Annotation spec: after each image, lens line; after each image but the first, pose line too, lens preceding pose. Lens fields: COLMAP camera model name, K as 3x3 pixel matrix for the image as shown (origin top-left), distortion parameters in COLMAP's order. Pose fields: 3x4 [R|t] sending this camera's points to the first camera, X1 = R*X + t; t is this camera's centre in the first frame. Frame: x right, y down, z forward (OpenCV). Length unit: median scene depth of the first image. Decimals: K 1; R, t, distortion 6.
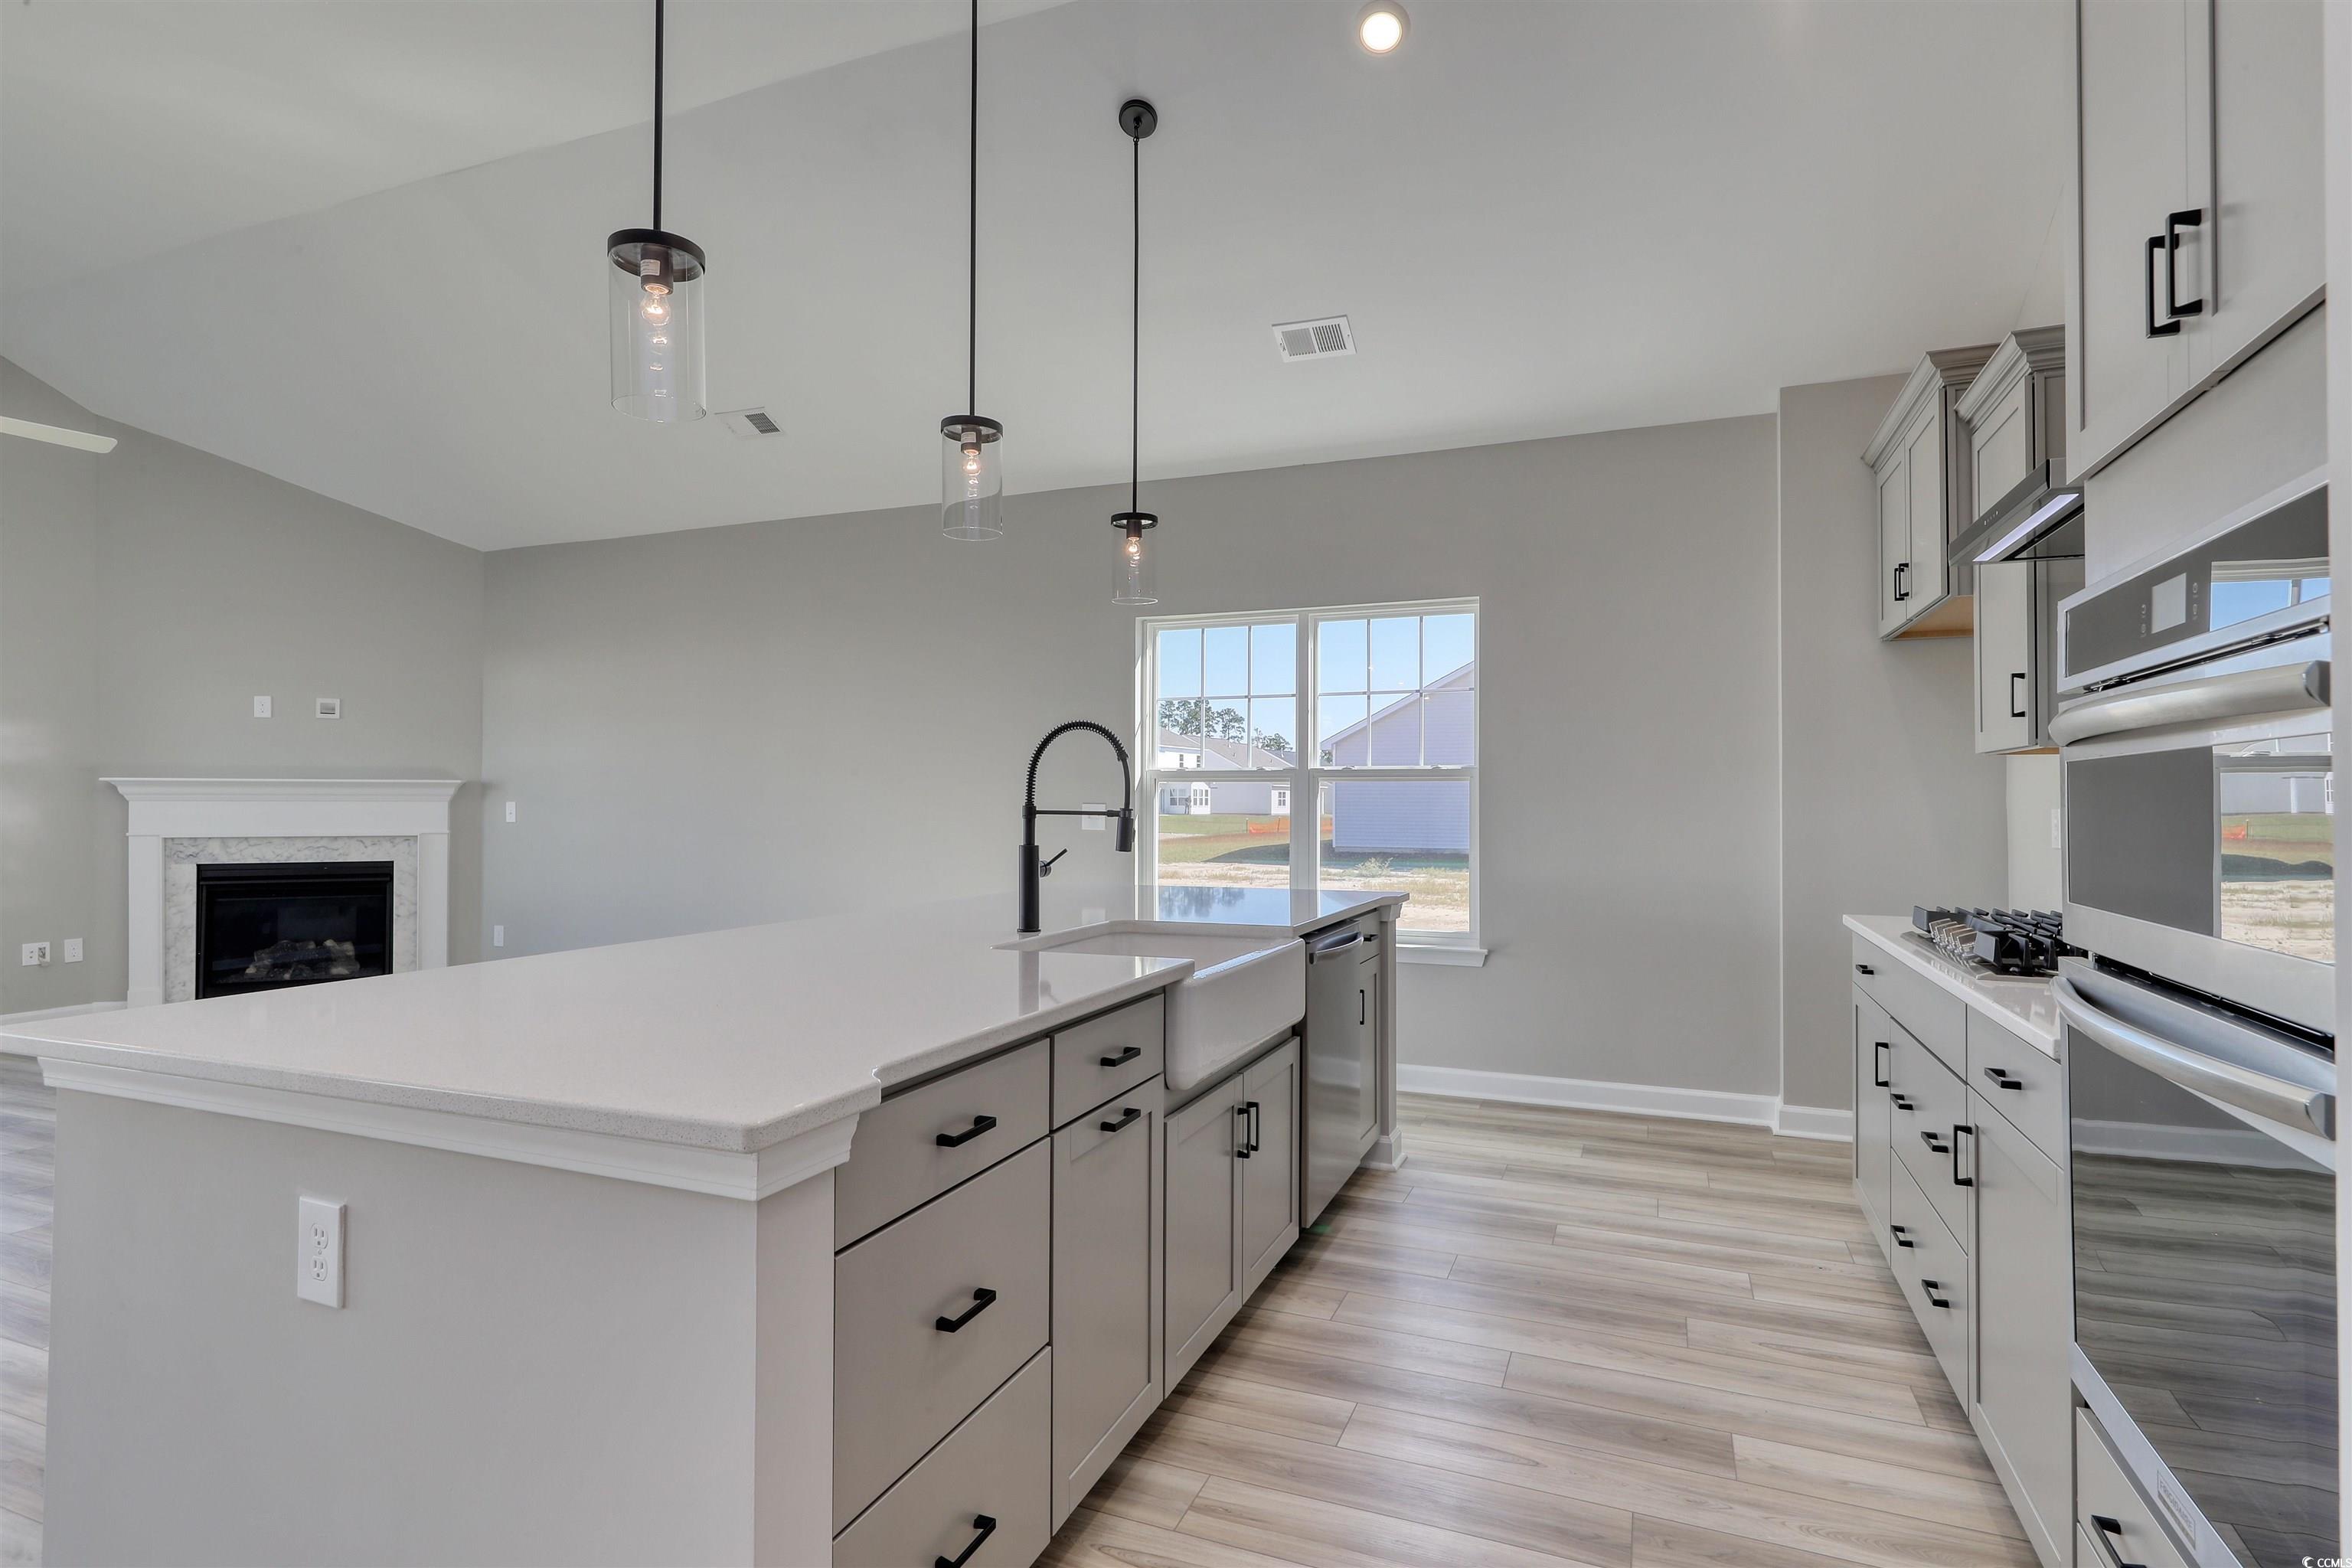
lens RADIAL K [[1201.1, 0, 1183.7], [0, 1201.1, 792.1], [0, 0, 1]] dist [0.002156, 0.000260]
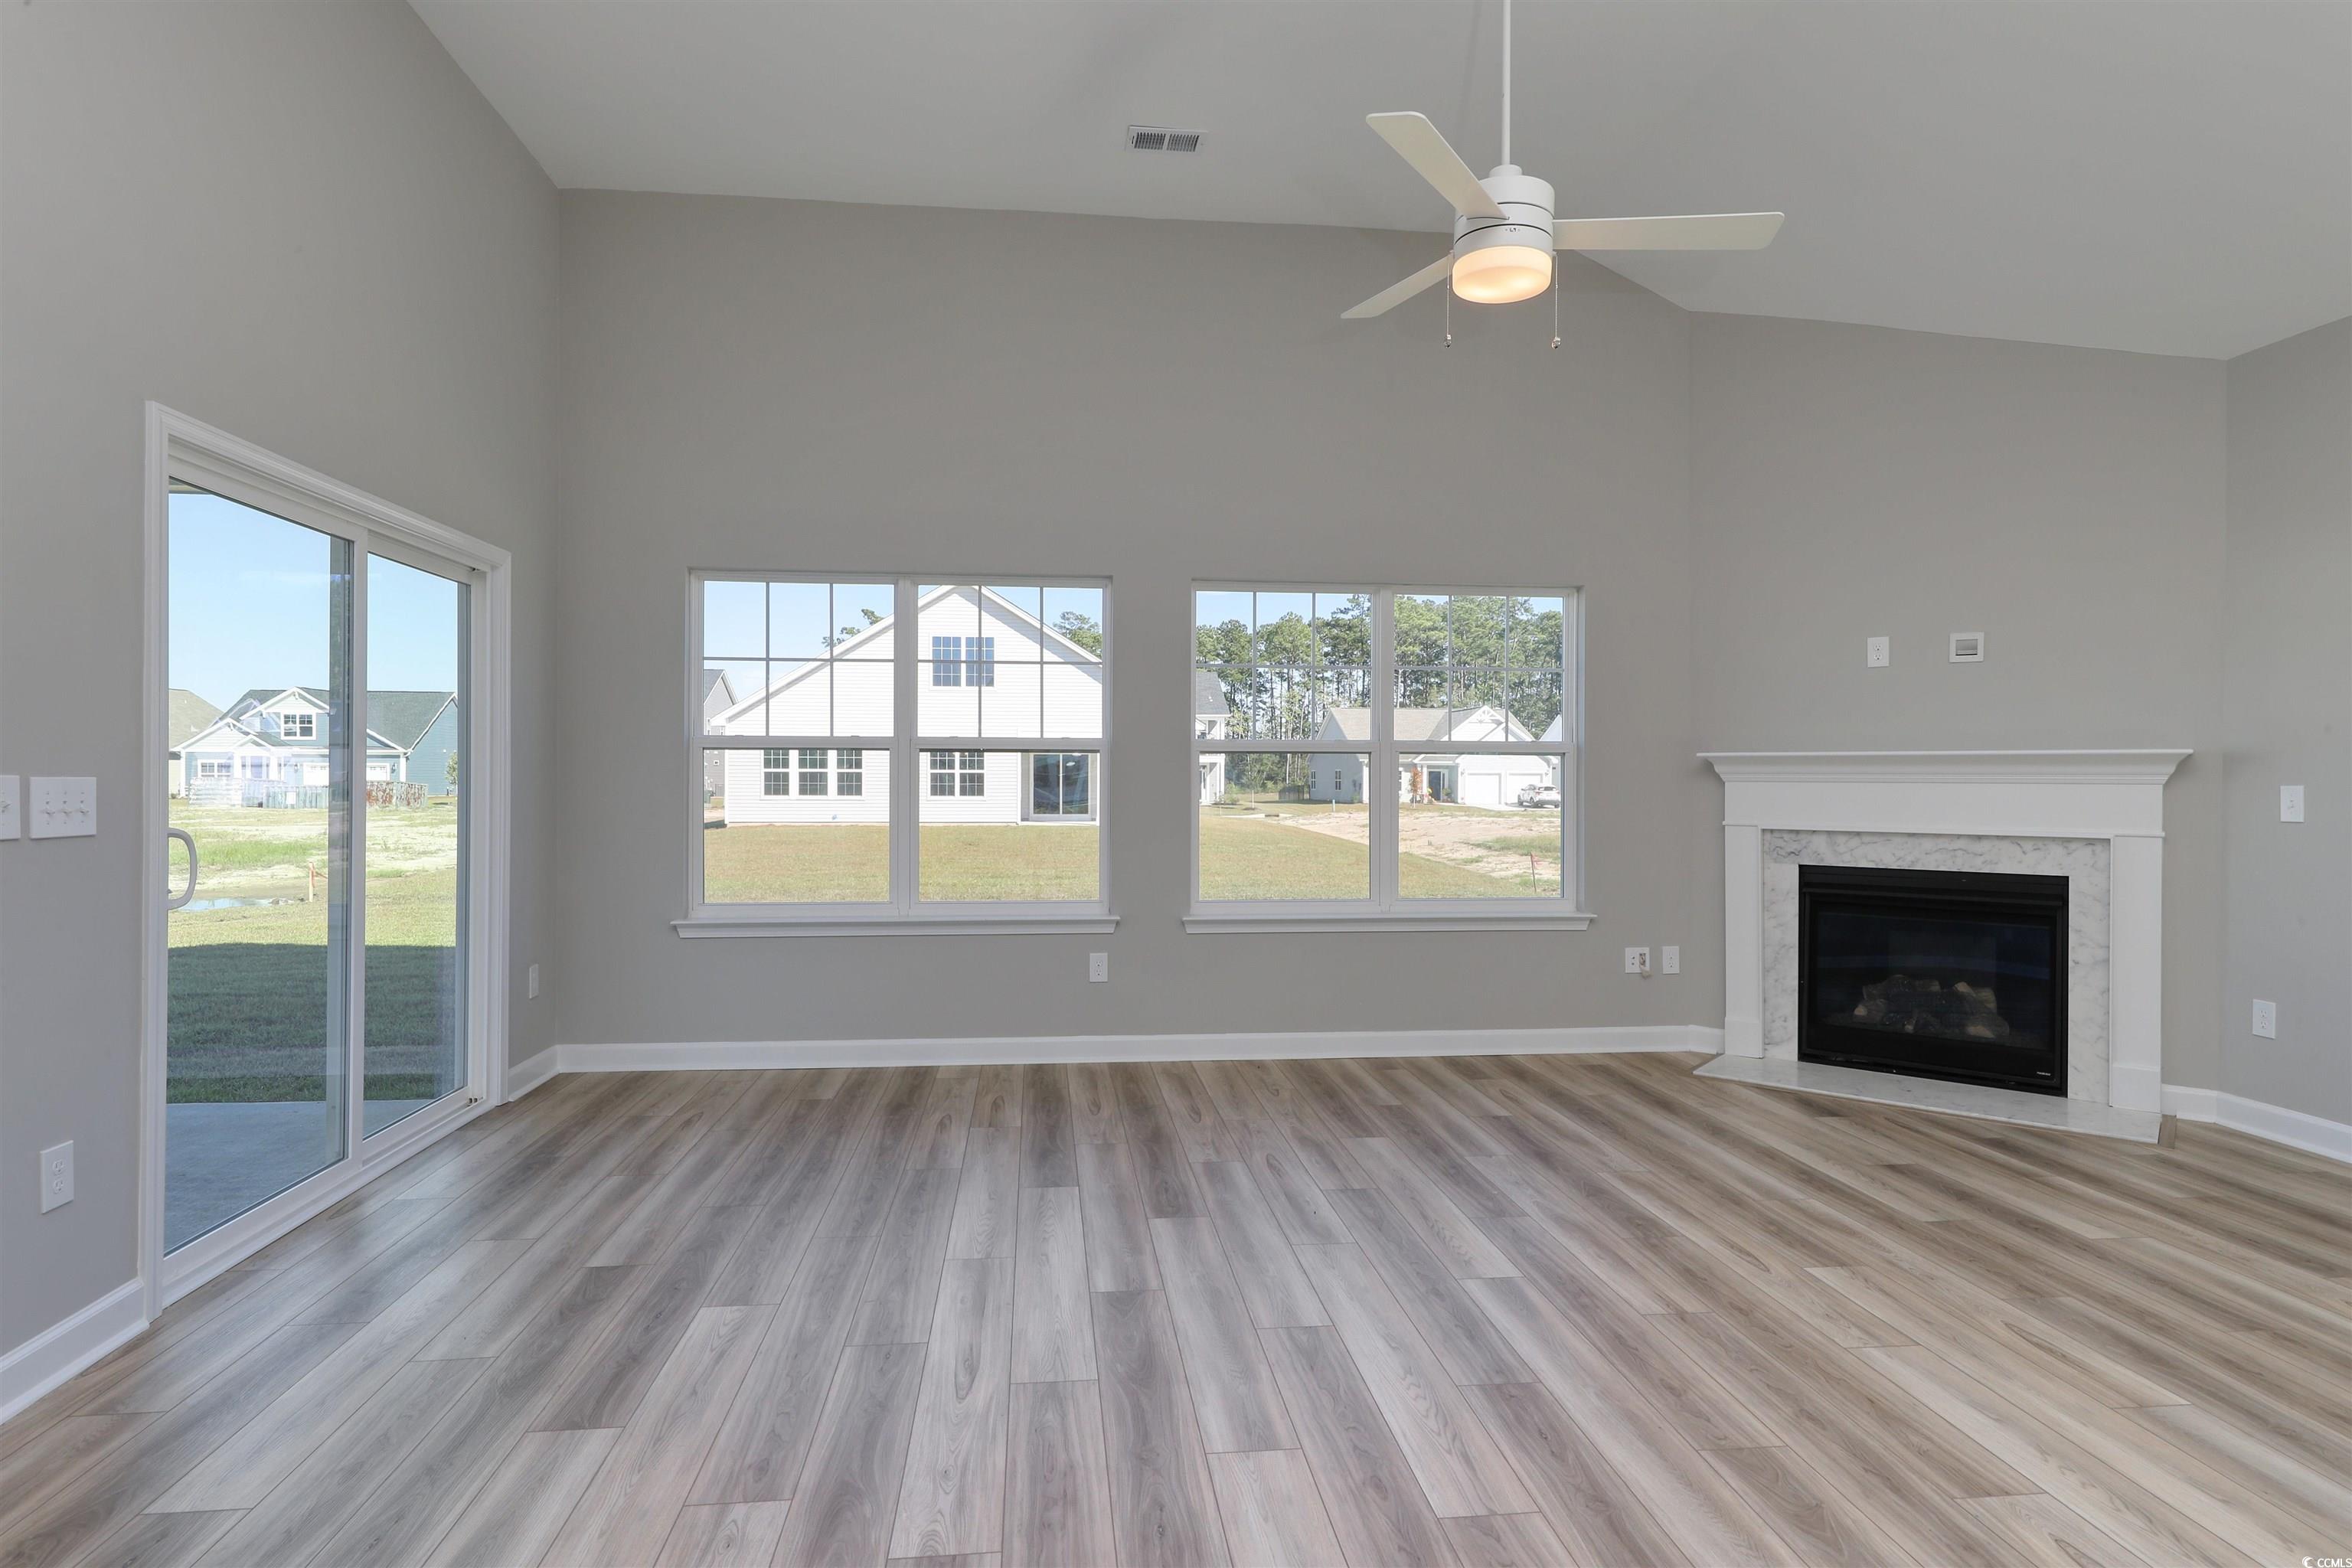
lens RADIAL K [[1253.4, 0, 1176.0], [0, 1253.4, 784.0], [0, 0, 1]] dist [-0.005148, -0.001020]
pose [[0.468359, 0.004241, -0.883528, -0.299666], [0.005132, 0.999959, 0.007520, 0.000658], [0.883523, -0.008057, 0.468318, 0.274862]]
